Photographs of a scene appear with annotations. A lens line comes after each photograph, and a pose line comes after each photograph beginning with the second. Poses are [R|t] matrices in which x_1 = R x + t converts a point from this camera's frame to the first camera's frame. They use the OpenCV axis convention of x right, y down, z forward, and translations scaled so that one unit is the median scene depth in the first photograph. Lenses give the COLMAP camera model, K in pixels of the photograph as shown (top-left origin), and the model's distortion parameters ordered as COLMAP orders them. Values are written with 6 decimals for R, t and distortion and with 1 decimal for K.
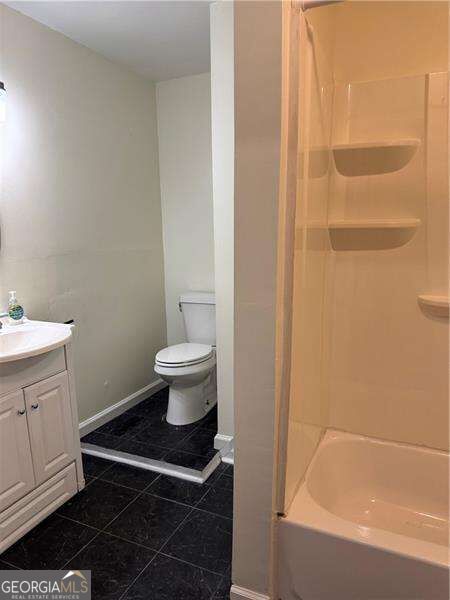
lens RADIAL K [[425.9, 0, 225.0], [0, 425.9, 300.0], [0, 0, 1]] dist [-0.072361, -0.000075]
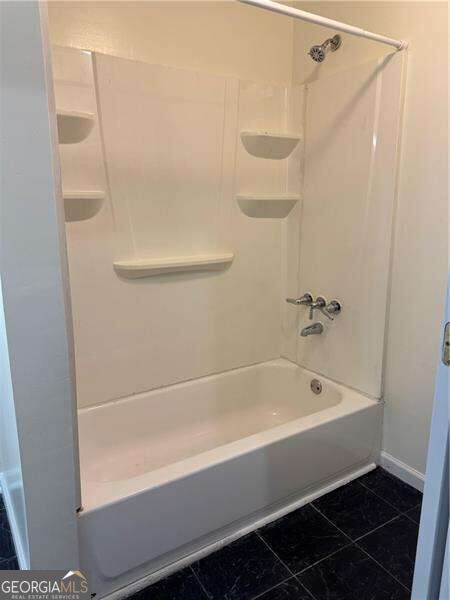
lens RADIAL K [[429.1, 0, 225.0], [0, 429.1, 300.0], [0, 0, 1]] dist [0.023254, 0.001167]
pose [[0.553239, -0.190353, 0.810982, -0.377791], [0.142000, 0.980843, 0.133352, -0.028654], [-0.820830, 0.041384, 0.569671, 0.159047]]
